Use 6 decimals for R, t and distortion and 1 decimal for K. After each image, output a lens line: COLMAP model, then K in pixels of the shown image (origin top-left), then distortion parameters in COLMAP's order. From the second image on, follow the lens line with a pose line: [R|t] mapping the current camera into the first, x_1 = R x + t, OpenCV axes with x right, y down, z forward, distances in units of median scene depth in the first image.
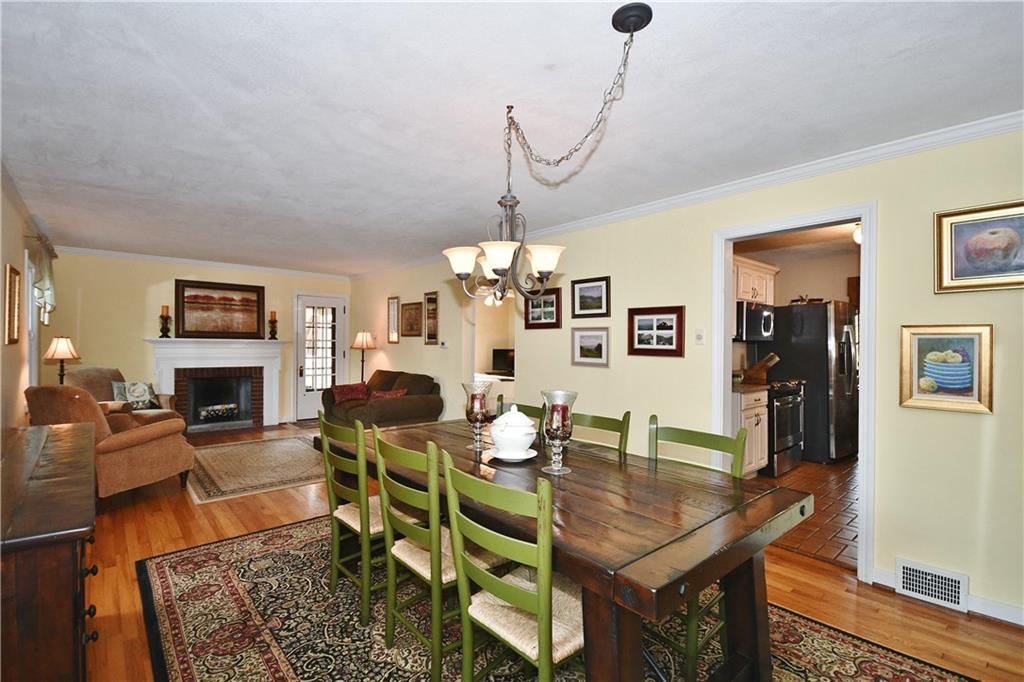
lens RADIAL K [[475.6, 0, 515.5], [0, 475.6, 343.9], [0, 0, 1]] dist [0.000555, -0.000634]
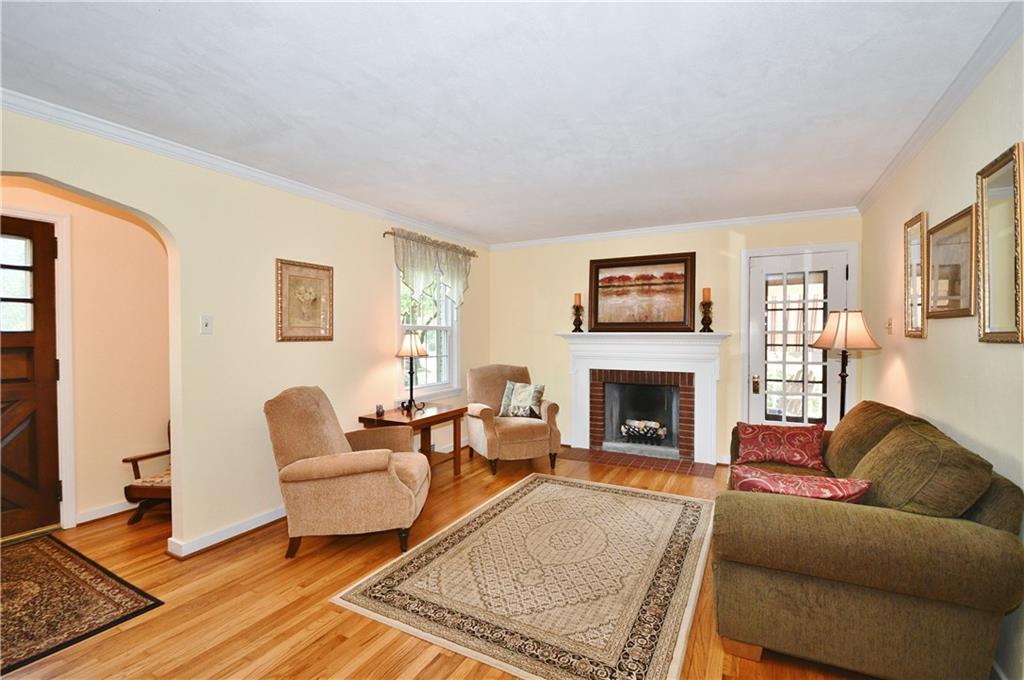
lens RADIAL K [[460.6, 0, 507.7], [0, 460.6, 345.4], [0, 0, 1]] dist [-0.012796, -0.000268]
pose [[0.347136, 0.010296, -0.937758, -0.021303], [0.005489, 0.999900, 0.013010, -0.000704], [0.937799, -0.009663, 0.347045, 0.599162]]
